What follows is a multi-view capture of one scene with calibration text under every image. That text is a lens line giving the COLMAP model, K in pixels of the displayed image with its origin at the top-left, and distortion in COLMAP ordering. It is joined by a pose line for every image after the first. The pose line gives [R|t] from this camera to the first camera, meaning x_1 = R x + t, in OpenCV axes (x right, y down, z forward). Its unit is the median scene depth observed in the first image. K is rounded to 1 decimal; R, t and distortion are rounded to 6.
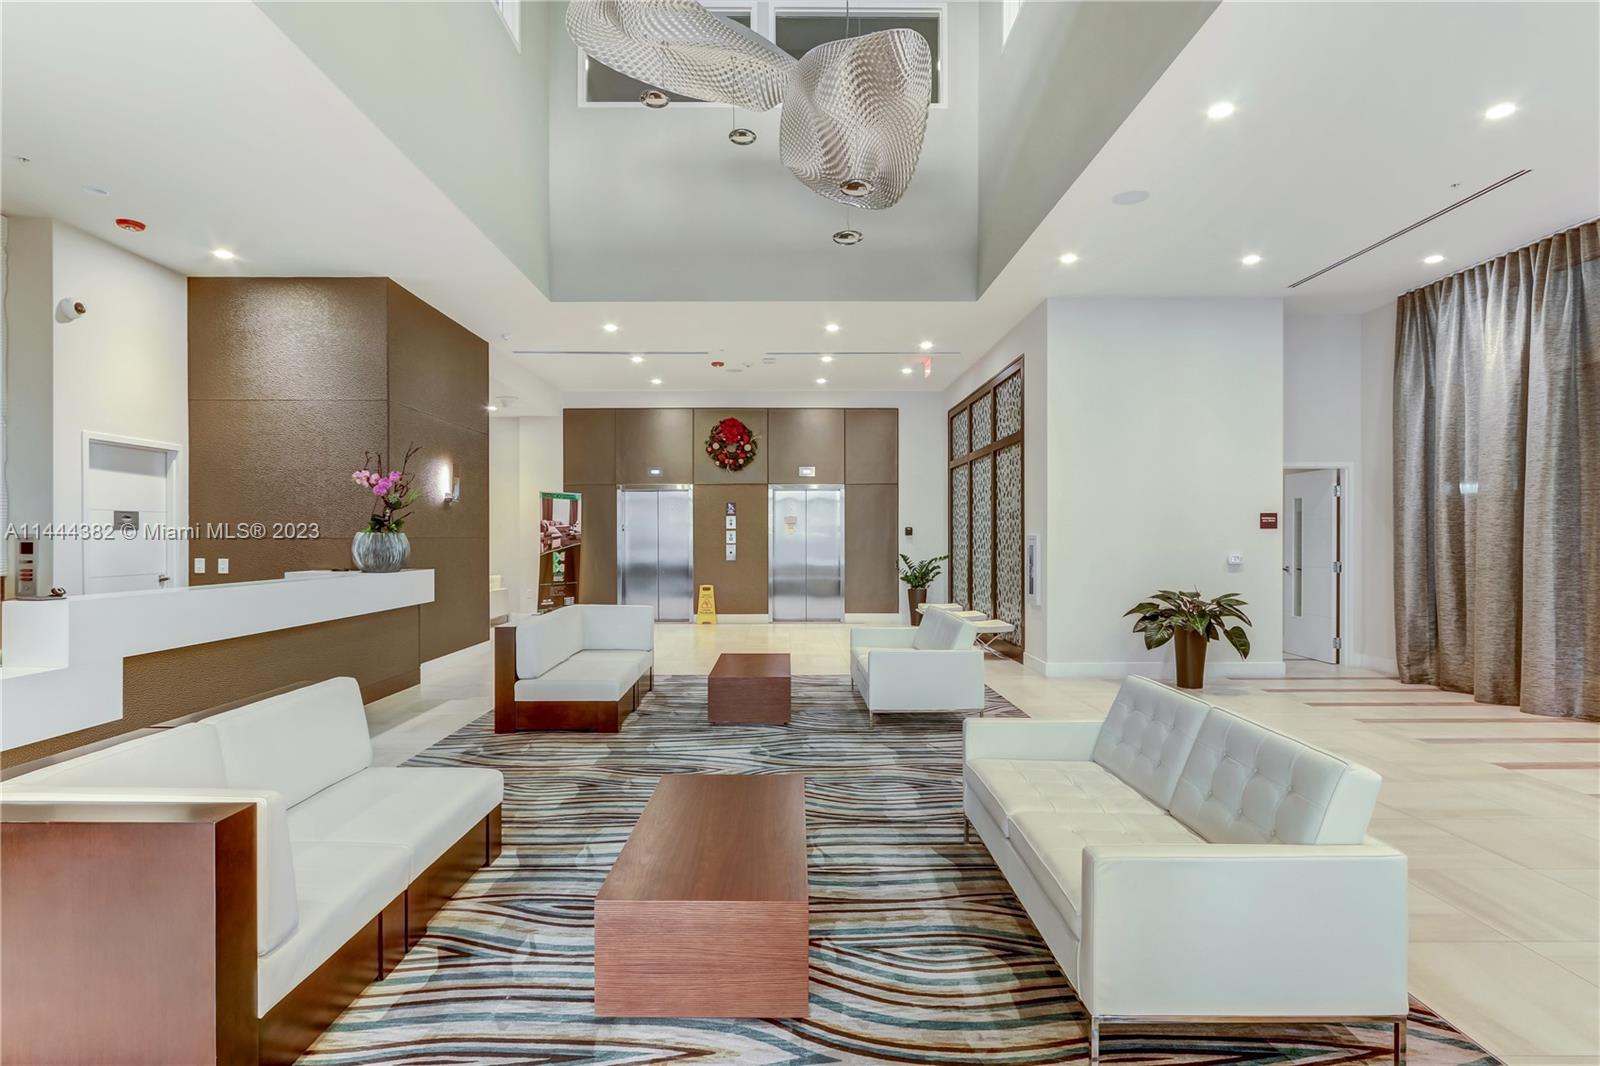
lens RADIAL K [[810.5, 0, 800.6], [0, 810.5, 543.0], [0, 0, 1]] dist [0.000257, 0.000118]
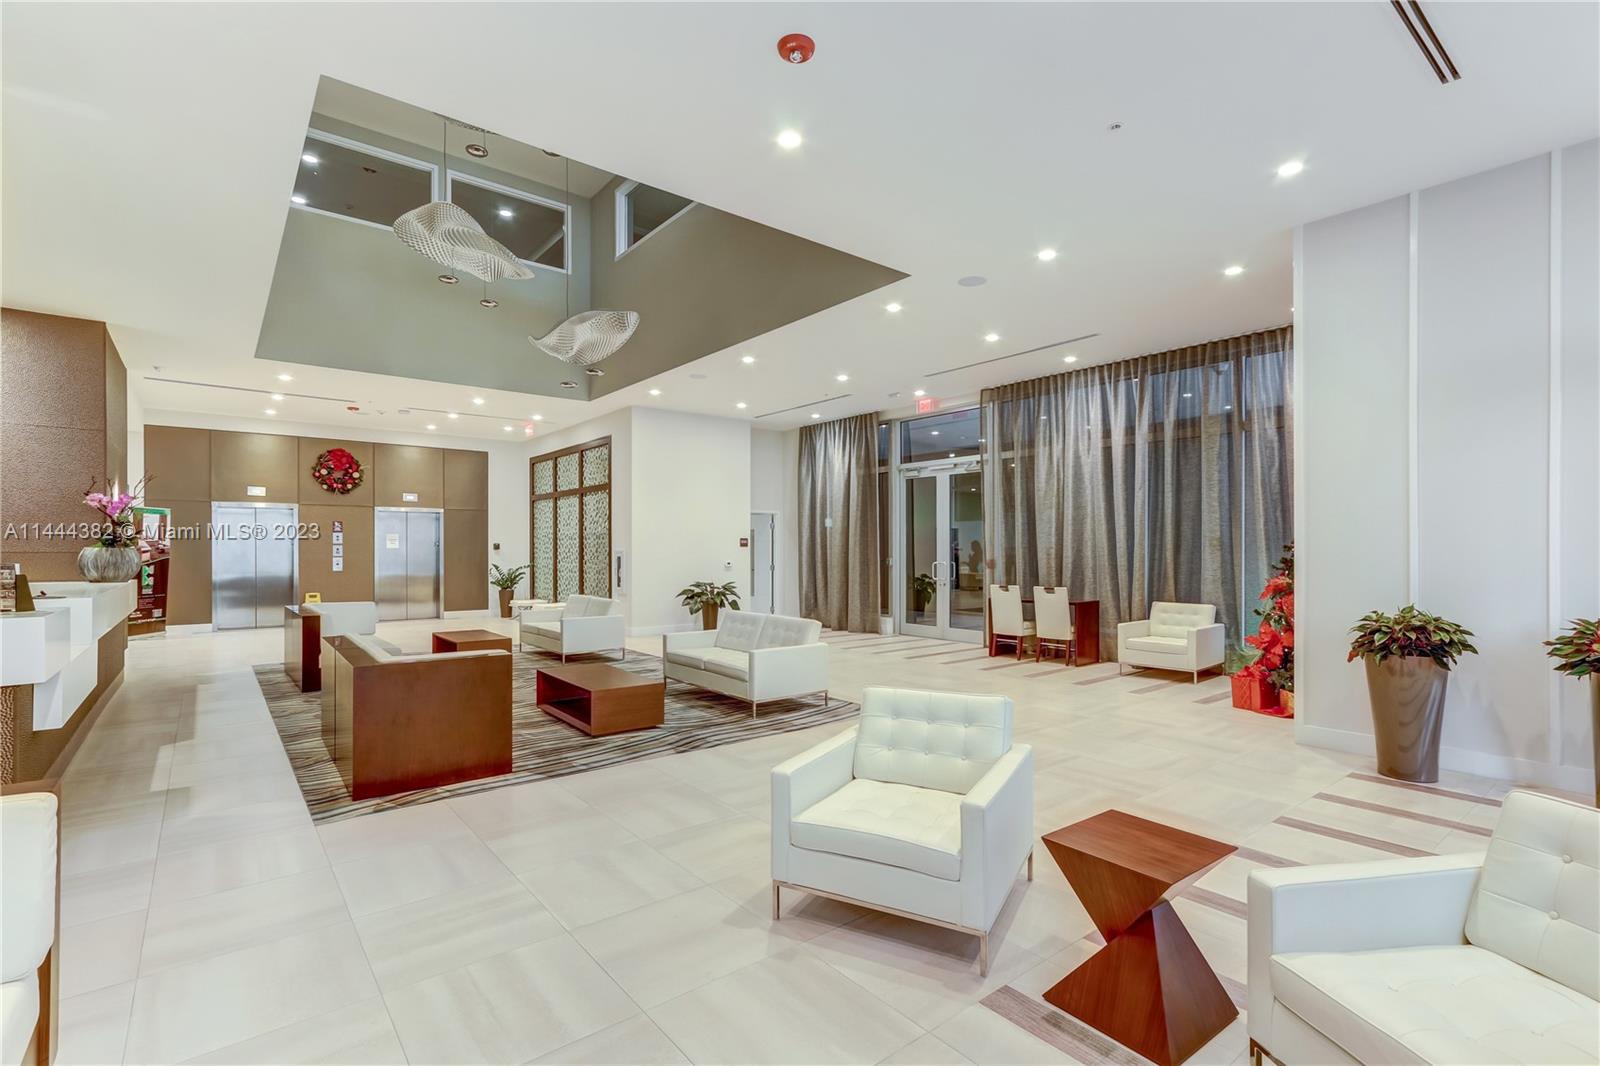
lens RADIAL K [[730.1, 0, 793.0], [0, 730.1, 555.7], [0, 0, 1]] dist [0.002558, 0.000636]
pose [[0.791476, -0.003607, 0.611190, -0.256214], [0.003431, 0.999993, 0.001459, 0.000287], [-0.611191, 0.000942, 0.791483, -0.276939]]
